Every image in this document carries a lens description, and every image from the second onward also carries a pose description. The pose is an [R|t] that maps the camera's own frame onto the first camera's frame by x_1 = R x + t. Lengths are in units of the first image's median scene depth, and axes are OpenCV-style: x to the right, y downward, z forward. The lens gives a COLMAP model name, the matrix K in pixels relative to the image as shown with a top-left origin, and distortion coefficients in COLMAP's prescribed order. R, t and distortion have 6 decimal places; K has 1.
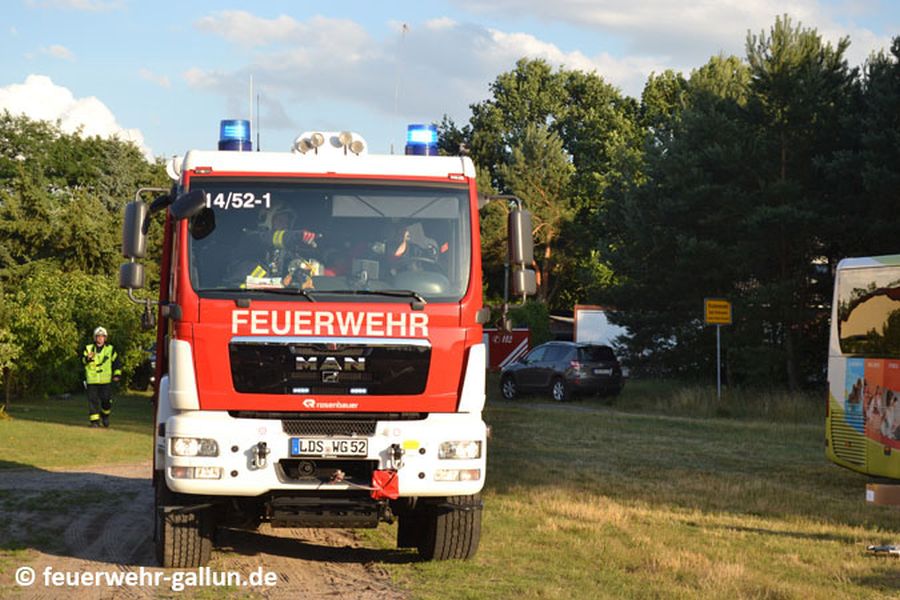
lens RADIAL K [[2093.5, 0, 450.0], [0, 2093.5, 300.0], [0, 0, 1]] dist [0.020077, 0.395728]
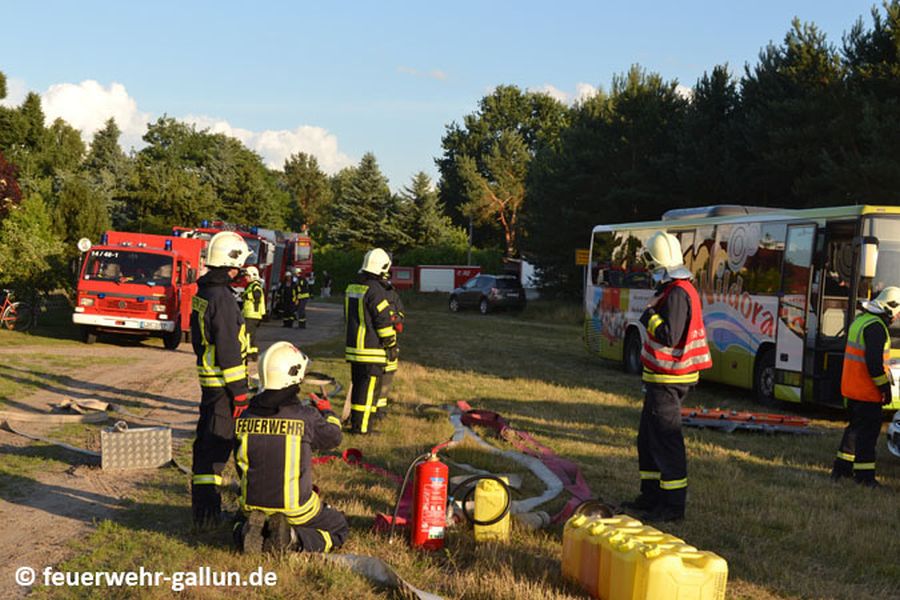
lens RADIAL K [[1434.7, 0, 450.0], [0, 1434.7, 300.0], [0, 0, 1]] dist [0.022121, 0.030625]
pose [[0.999670, 0.016898, -0.019333, 0.048251], [-0.016162, 0.999162, 0.037593, -0.001039], [0.019952, -0.037268, 0.999106, -0.058516]]
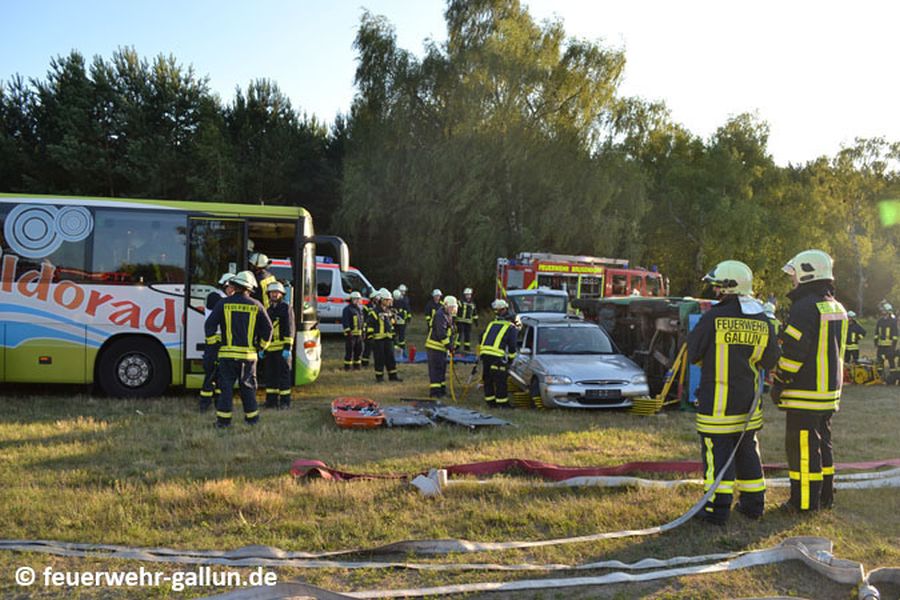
lens RADIAL K [[727.6, 0, 434.5], [0, 727.6, 317.4], [0, 0, 1]] dist [-0.061830, -0.002297]
pose [[0.016091, -0.045125, 0.998852, -0.062989], [-0.048812, 0.997755, 0.045861, 0.007049], [-0.998678, -0.049494, 0.013853, 0.254066]]
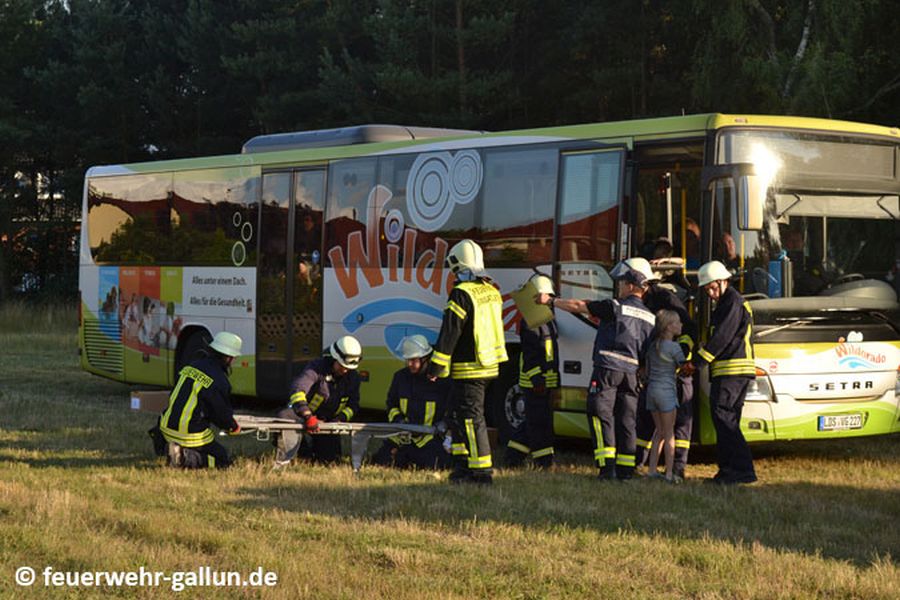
lens RADIAL K [[1937.9, 0, 450.0], [0, 1937.9, 300.0], [0, 0, 1]] dist [-0.005435, 0.621844]
pose [[0.918822, -0.032378, 0.393342, -0.010304], [0.014704, 0.998746, 0.047863, 0.000908], [-0.394398, -0.038194, 0.918145, 0.042124]]
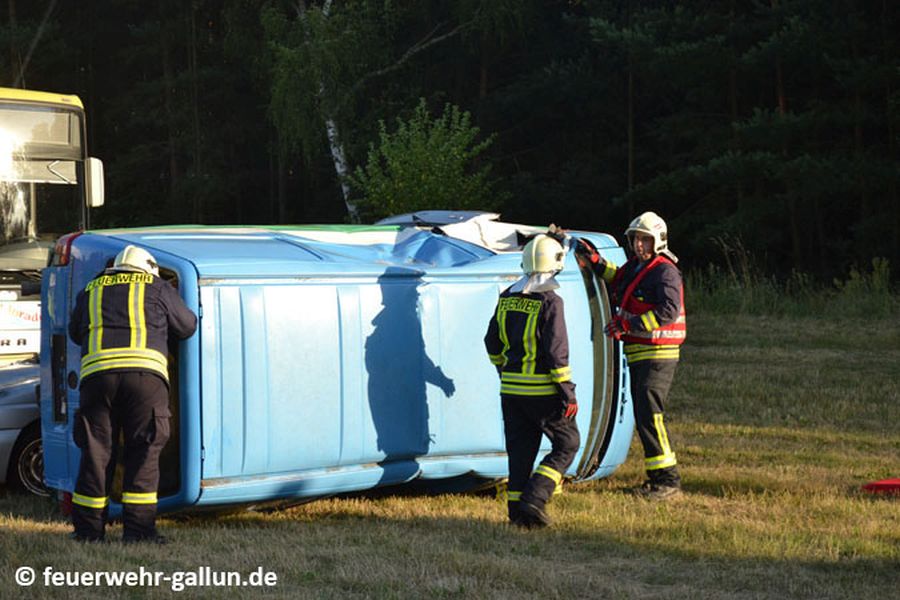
lens RADIAL K [[2108.1, 0, 450.0], [0, 2108.1, 300.0], [0, 0, 1]] dist [0.010615, 0.133448]
pose [[0.879417, -0.035951, 0.474693, 0.067271], [0.005527, 0.997848, 0.065335, 0.000683], [-0.476020, -0.054833, 0.877723, -0.039979]]
